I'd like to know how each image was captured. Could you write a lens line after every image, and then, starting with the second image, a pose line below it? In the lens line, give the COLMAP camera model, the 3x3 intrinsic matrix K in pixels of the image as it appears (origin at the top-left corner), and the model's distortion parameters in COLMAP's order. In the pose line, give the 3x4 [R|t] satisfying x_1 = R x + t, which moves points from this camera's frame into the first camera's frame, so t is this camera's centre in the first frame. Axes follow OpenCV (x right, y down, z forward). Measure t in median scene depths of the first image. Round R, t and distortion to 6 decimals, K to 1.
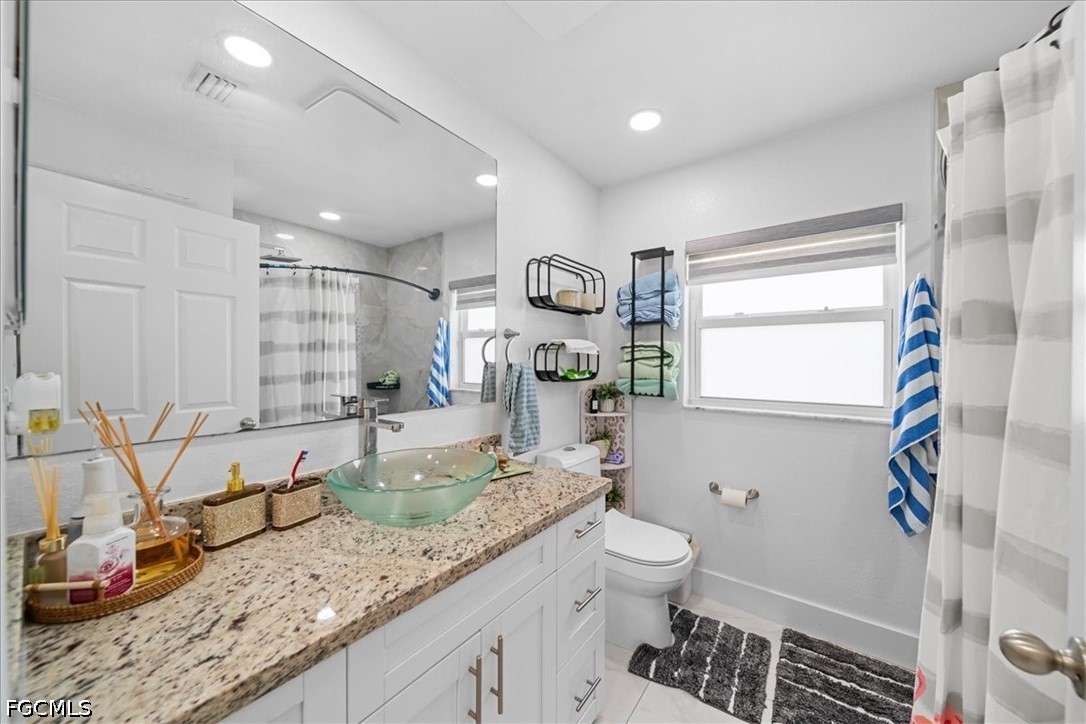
lens RADIAL K [[381.1, 0, 543.1], [0, 381.1, 364.4], [0, 0, 1]] dist [0.000378, -0.000947]
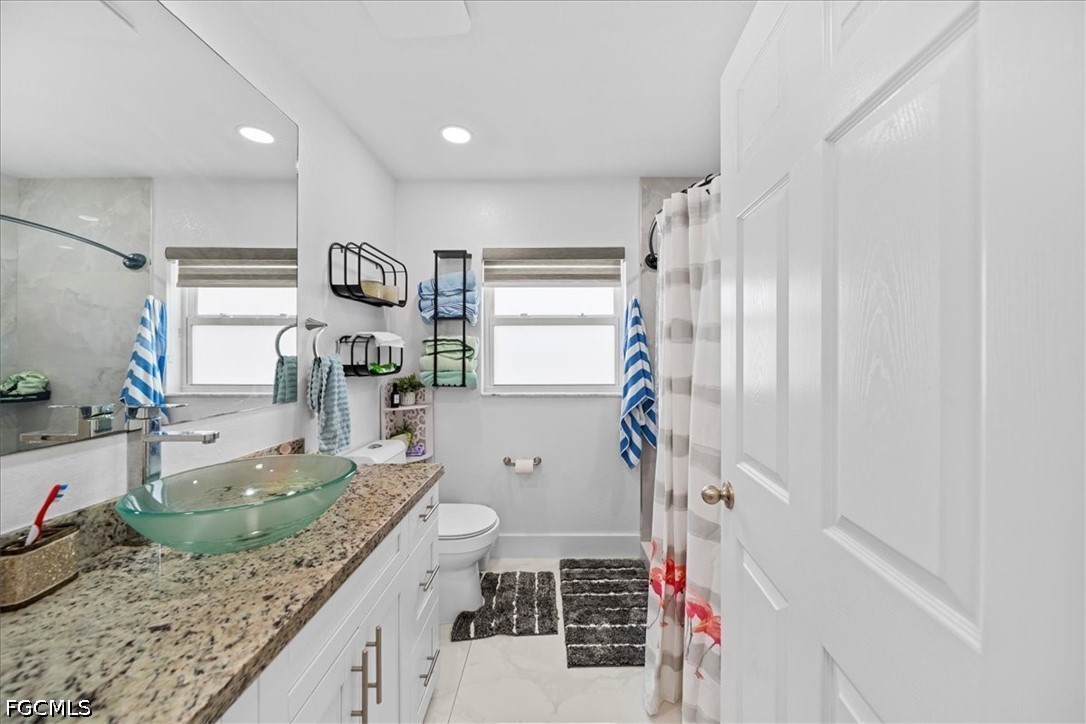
lens RADIAL K [[381.1, 0, 547.9], [0, 381.1, 355.5], [0, 0, 1]] dist [0.000378, -0.000947]
pose [[0.818215, -0.008061, 0.574855, -0.173729], [0.011387, 0.999933, -0.002186, 0.001290], [-0.574799, 0.008334, 0.818252, -0.049653]]
